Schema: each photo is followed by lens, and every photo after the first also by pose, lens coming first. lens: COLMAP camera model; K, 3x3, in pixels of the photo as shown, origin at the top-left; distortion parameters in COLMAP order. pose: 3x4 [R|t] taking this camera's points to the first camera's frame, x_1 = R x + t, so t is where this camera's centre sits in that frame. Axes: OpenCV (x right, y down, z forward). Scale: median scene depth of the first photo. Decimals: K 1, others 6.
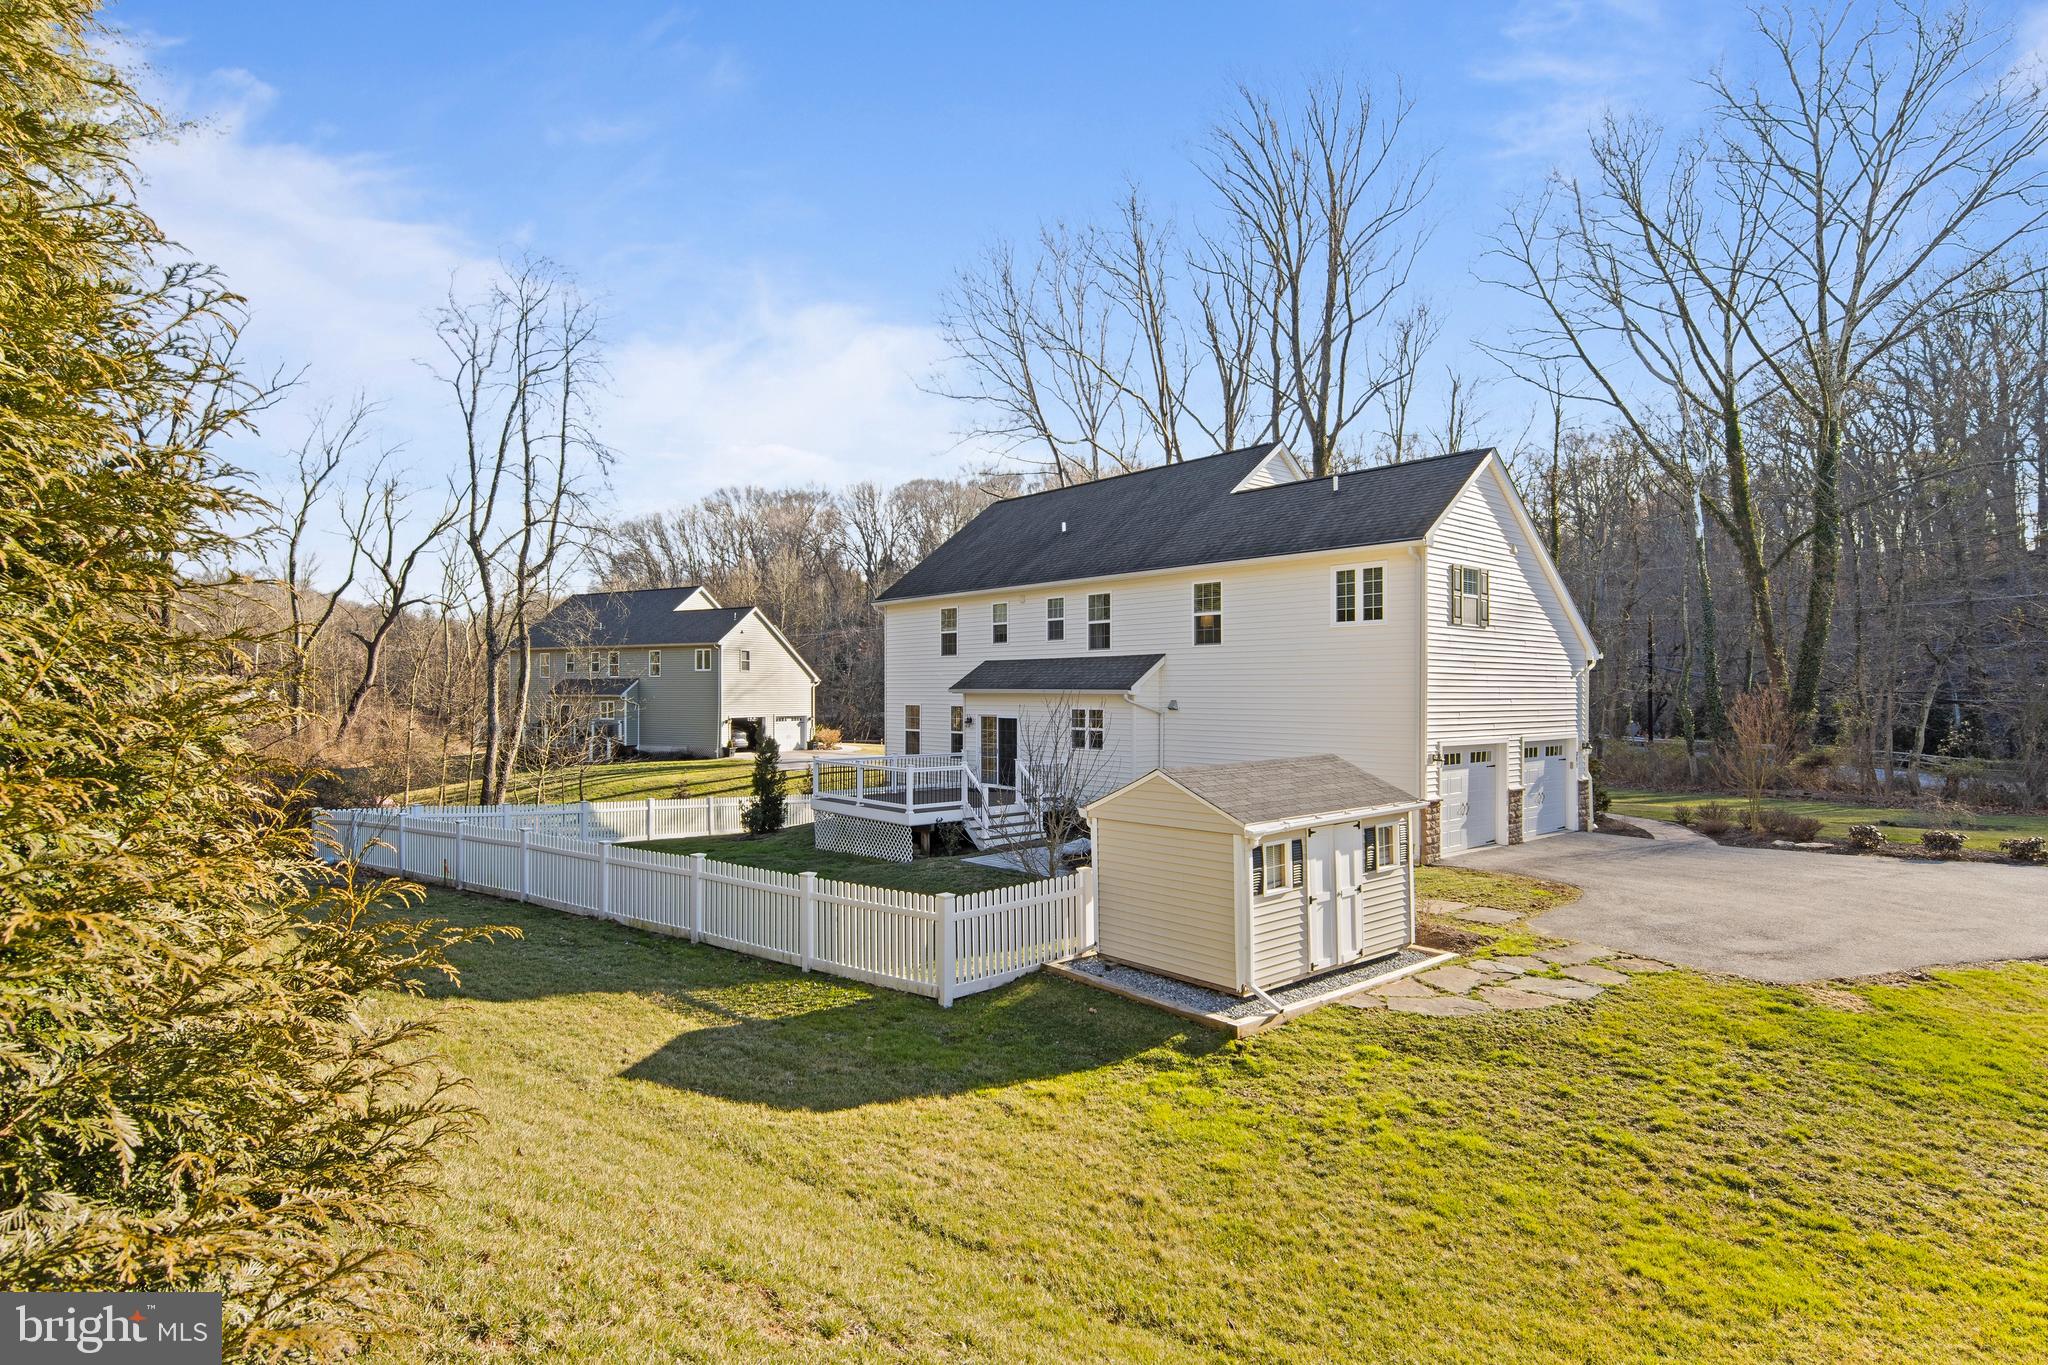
lens RADIAL K [[1048.2, 0, 1024.0], [0, 1048.2, 682.5], [0, 0, 1]] dist [0.001876, 0.000249]
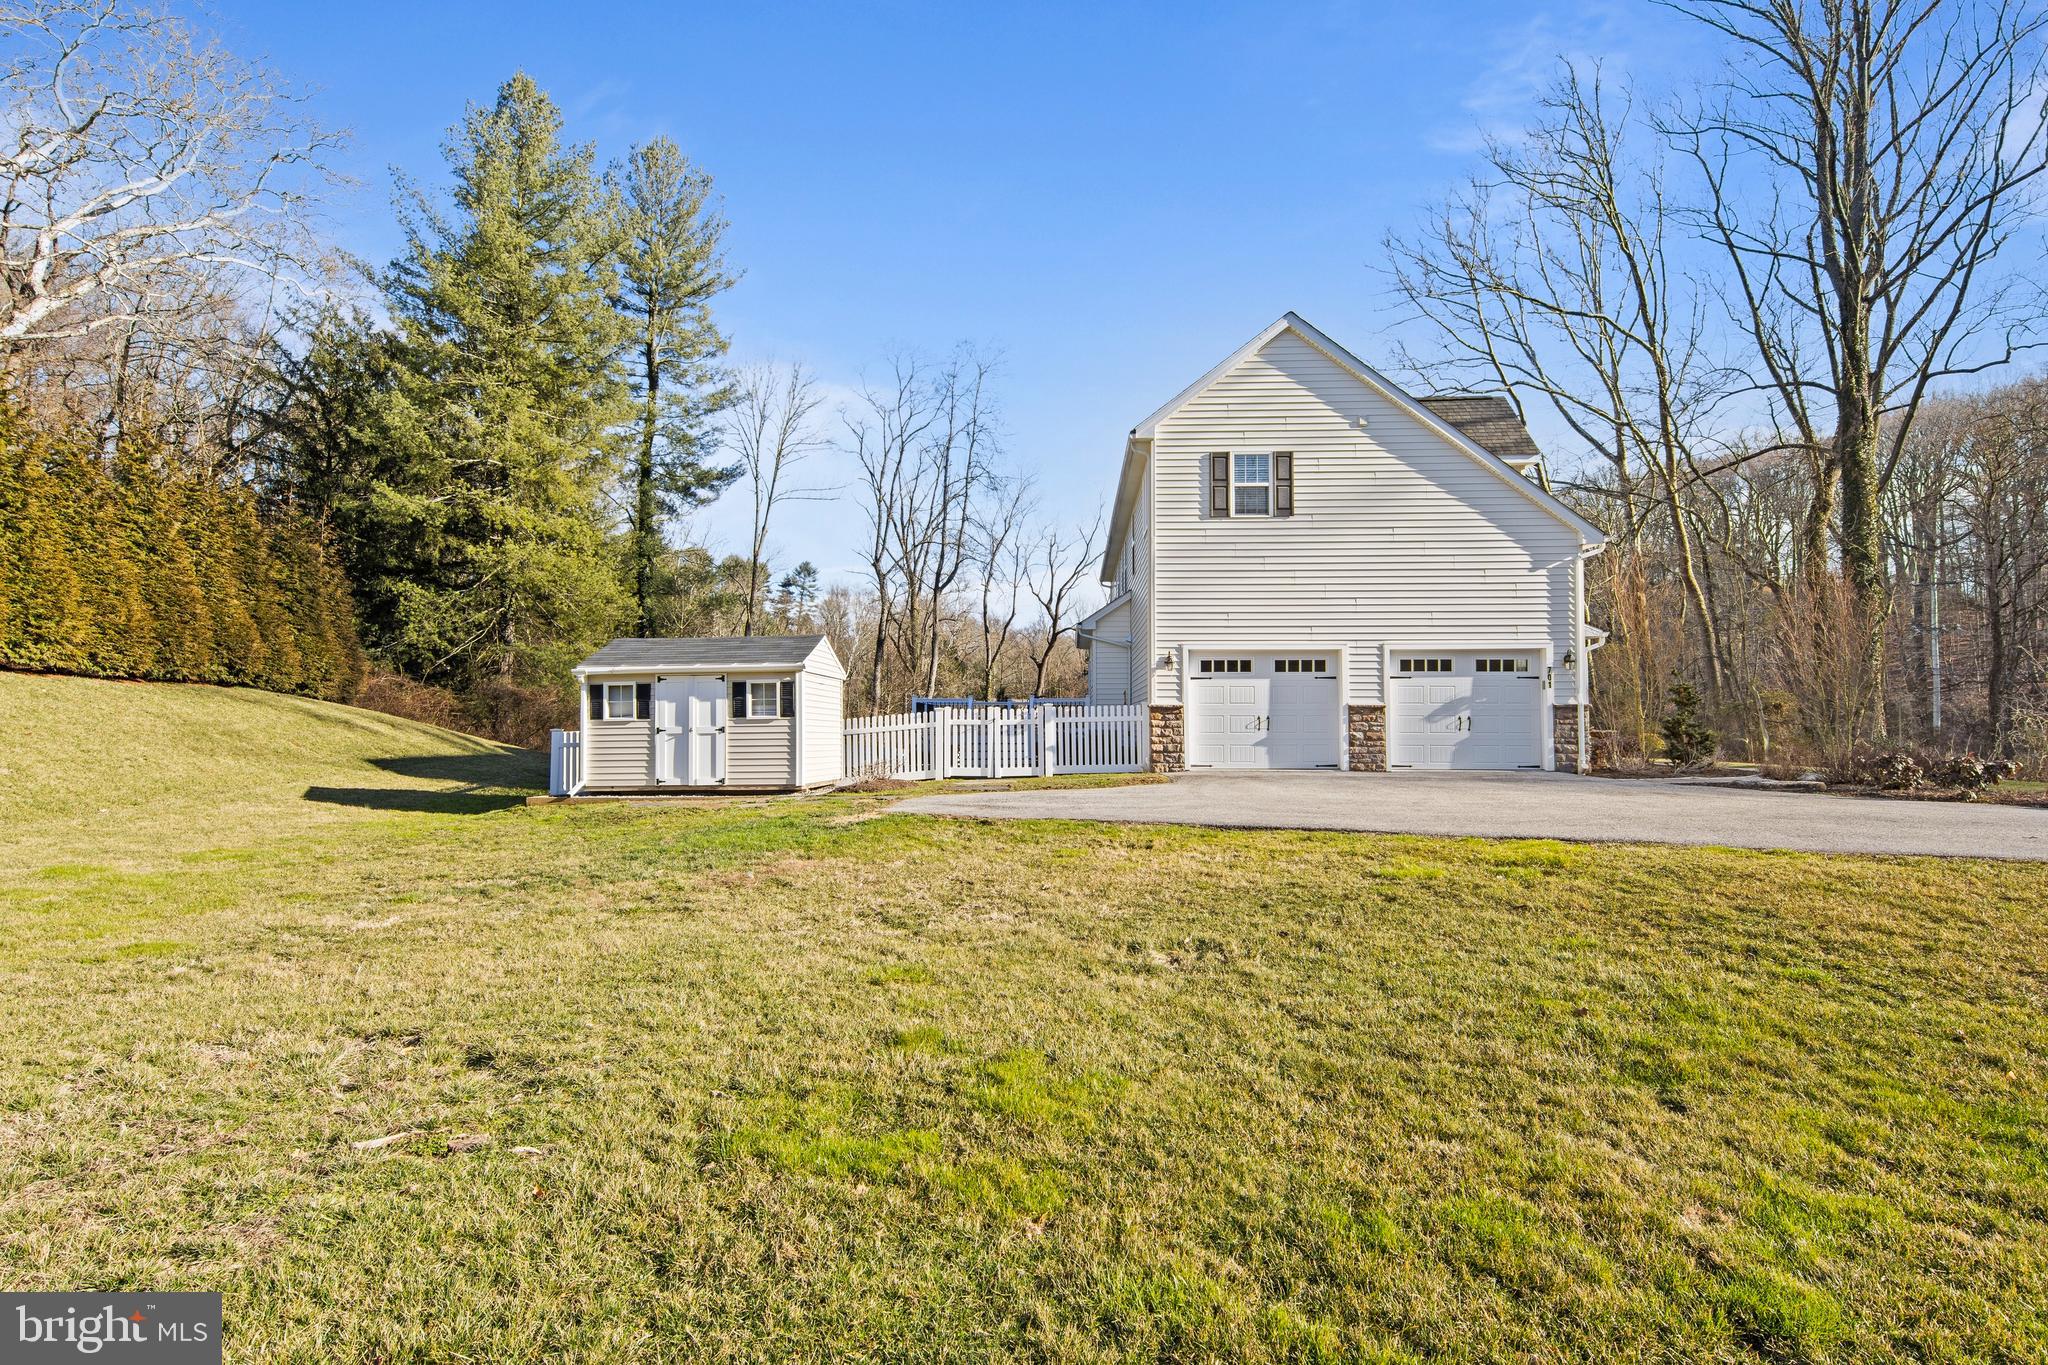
lens RADIAL K [[1048.2, 0, 1024.0], [0, 1048.2, 682.5], [0, 0, 1]] dist [0.001876, 0.000249]
pose [[0.723592, -0.032909, -0.689443, 1.451211], [0.009885, 0.999254, -0.037322, 0.190914], [0.690157, 0.020191, 0.723378, 0.340394]]
